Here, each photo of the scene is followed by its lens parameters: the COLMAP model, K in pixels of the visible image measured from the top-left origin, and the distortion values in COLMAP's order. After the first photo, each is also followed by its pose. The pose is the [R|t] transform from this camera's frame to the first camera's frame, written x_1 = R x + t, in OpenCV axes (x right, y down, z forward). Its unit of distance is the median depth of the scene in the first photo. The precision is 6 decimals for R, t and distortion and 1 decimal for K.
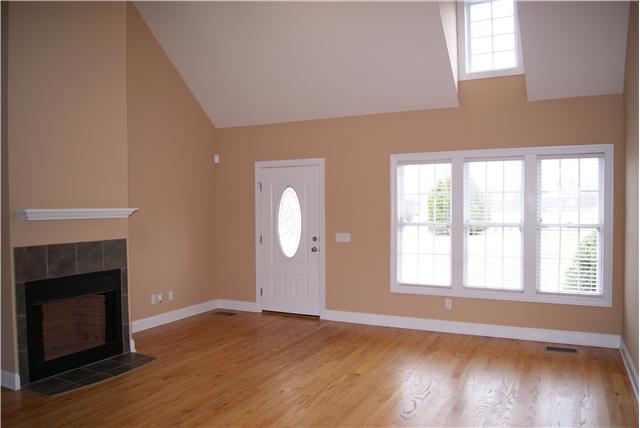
lens RADIAL K [[503.8, 0, 319.9], [0, 503.8, 222.2], [0, 0, 1]] dist [-0.074657, 0.002612]
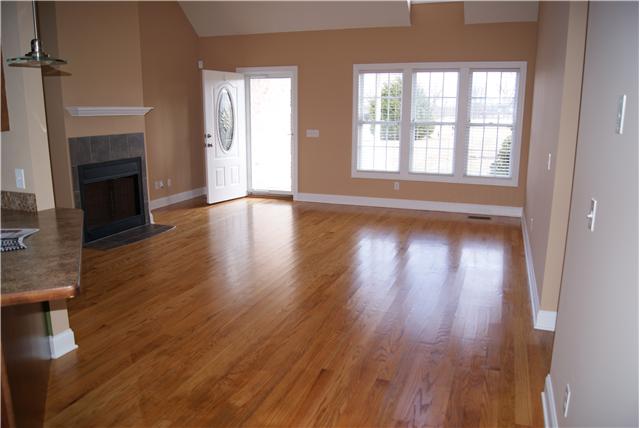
lens RADIAL K [[503.8, 0, 319.9], [0, 503.8, 222.2], [0, 0, 1]] dist [-0.074657, 0.002612]
pose [[0.993738, -0.014106, 0.110837, -0.087528], [-0.006832, 0.982472, 0.186287, 0.017151], [-0.111522, -0.185878, 0.976223, -0.266348]]
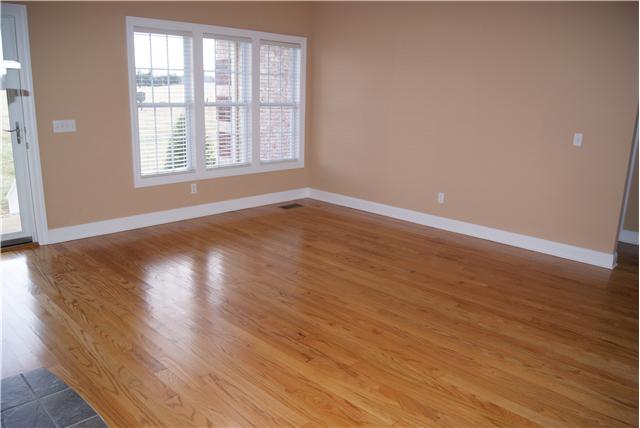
lens RADIAL K [[503.8, 0, 319.9], [0, 503.8, 222.2], [0, 0, 1]] dist [-0.074657, 0.002612]
pose [[0.306882, -0.227419, 0.924178, -0.615071], [-0.001758, 0.970895, 0.239499, -0.006314], [-0.951746, -0.075122, 0.297550, 0.503909]]
